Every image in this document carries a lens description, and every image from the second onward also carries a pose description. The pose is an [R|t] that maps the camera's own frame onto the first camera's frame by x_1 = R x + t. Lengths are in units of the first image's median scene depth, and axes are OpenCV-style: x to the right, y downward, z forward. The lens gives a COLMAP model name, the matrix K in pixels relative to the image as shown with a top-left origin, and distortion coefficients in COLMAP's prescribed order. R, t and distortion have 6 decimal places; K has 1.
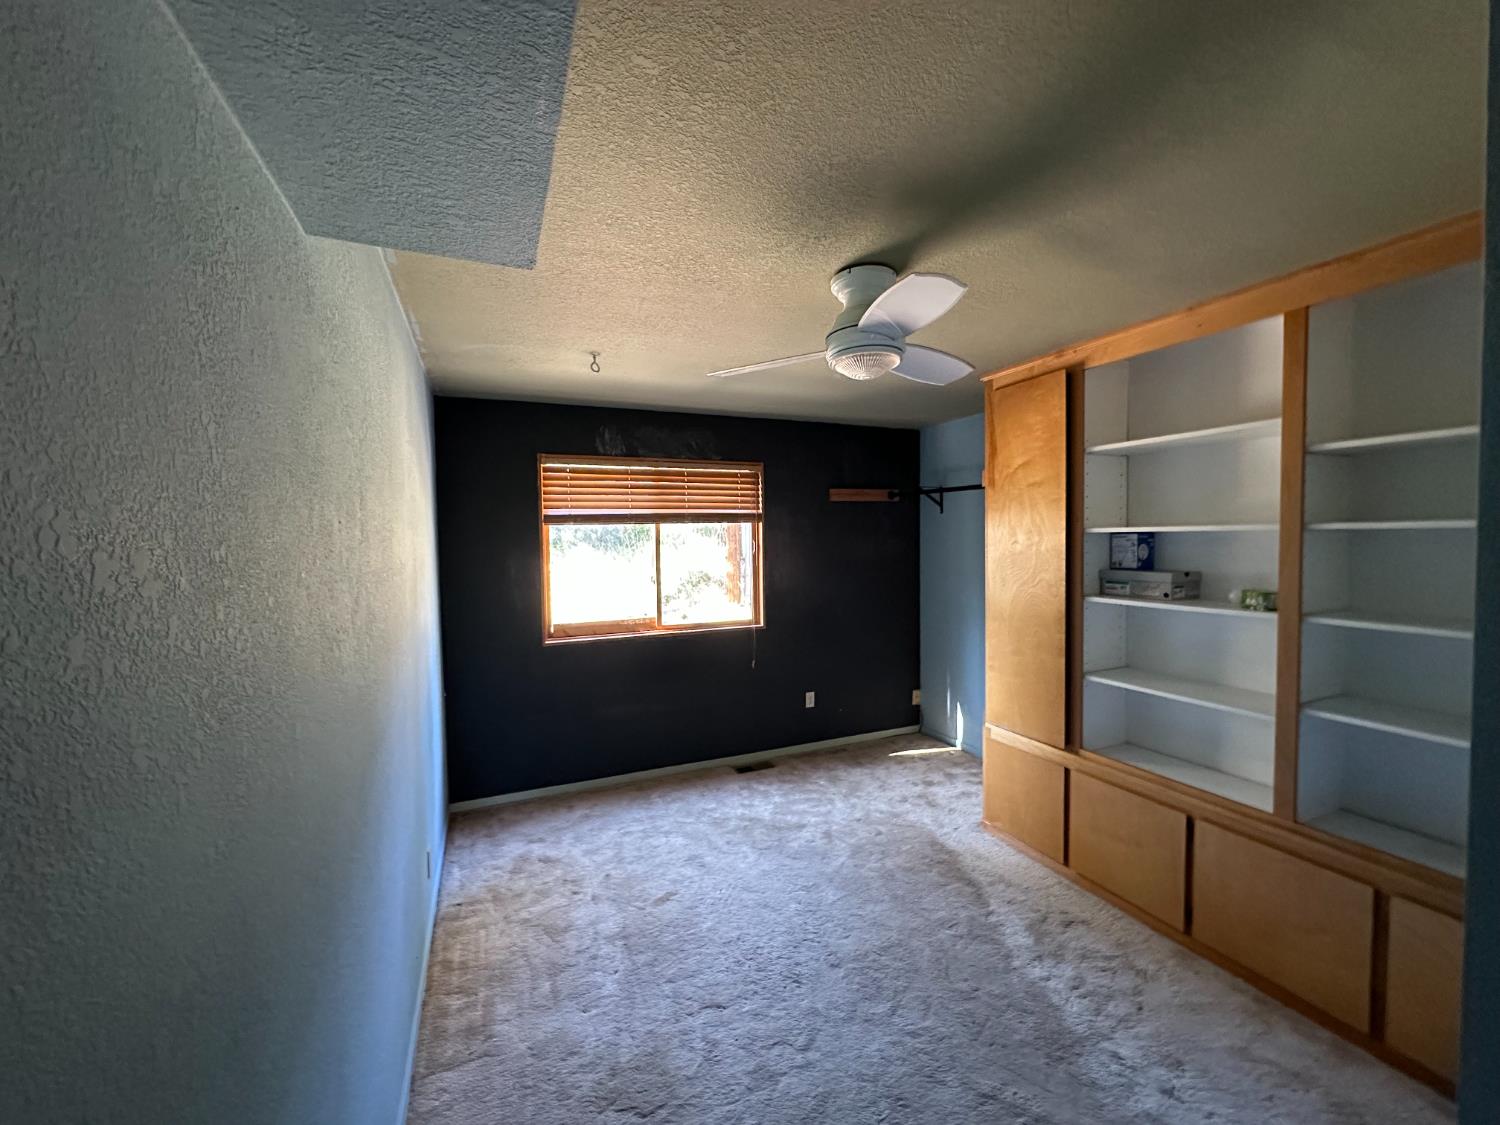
lens RADIAL K [[601.6, 0, 758.9], [0, 601.6, 564.3], [0, 0, 1]] dist [-0.004421, 0.000575]
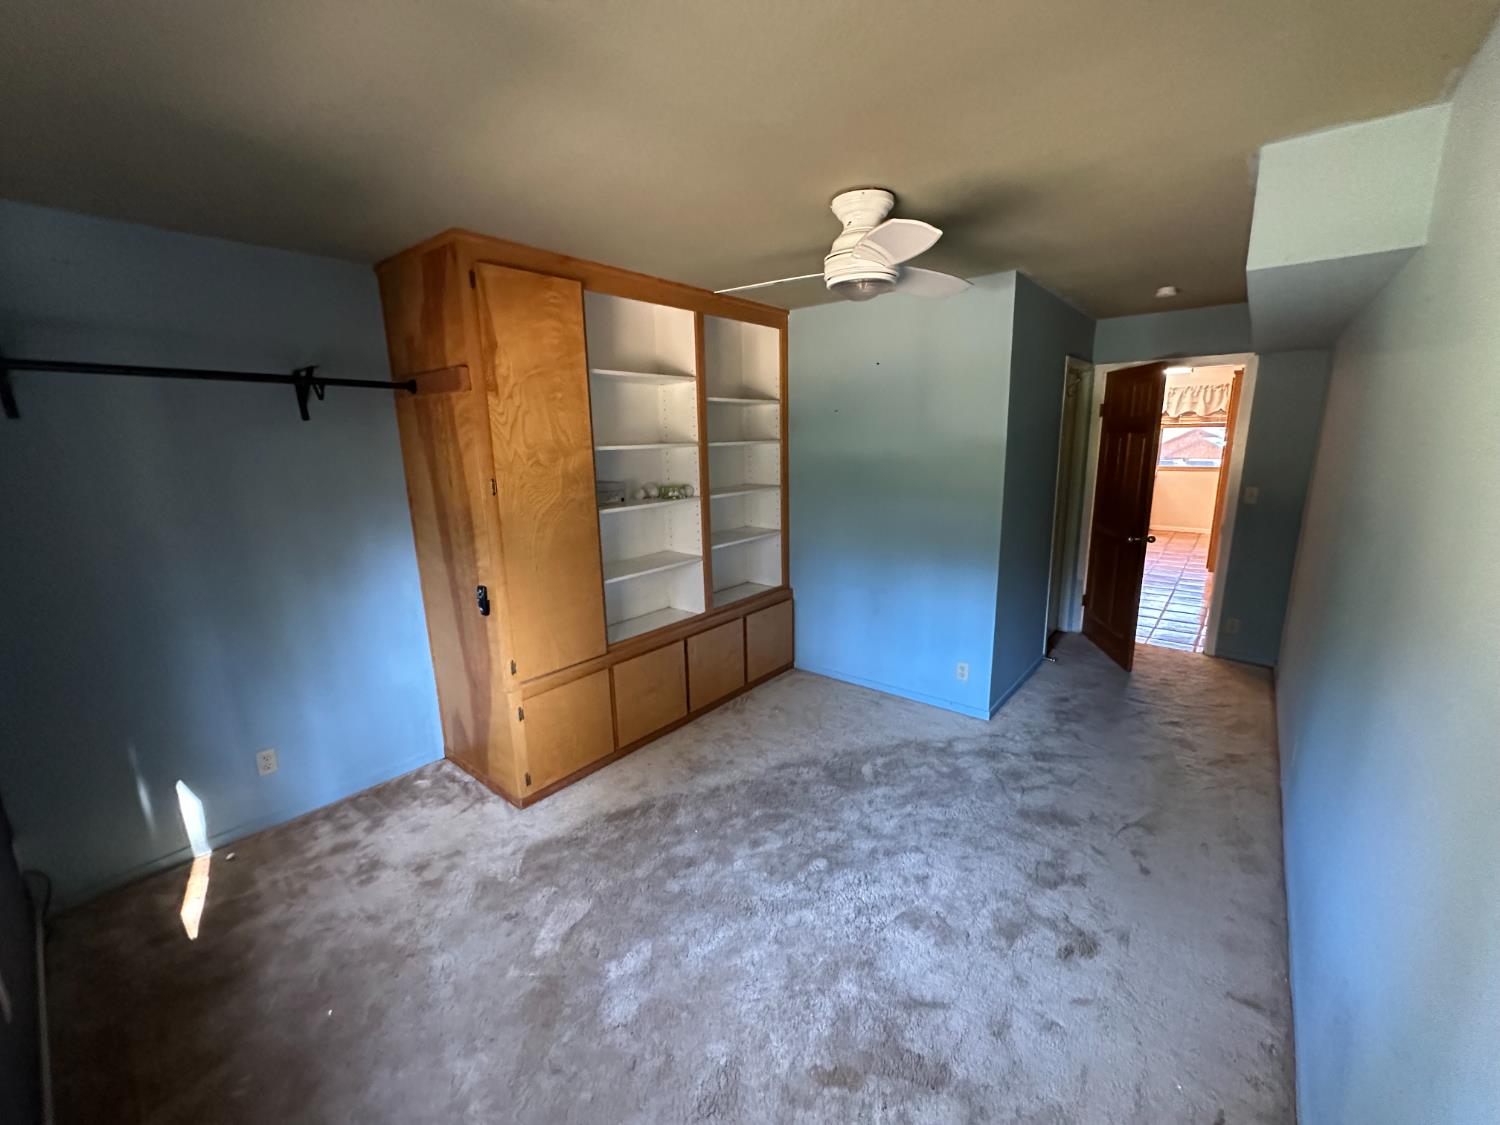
lens RADIAL K [[601.6, 0, 746.7], [0, 601.6, 561.9], [0, 0, 1]] dist [-0.004421, 0.000575]
pose [[-0.446745, -0.163940, 0.879513, -0.523895], [0.060651, 0.975257, 0.212594, -0.067300], [-0.892603, 0.148319, -0.425748, 1.188995]]
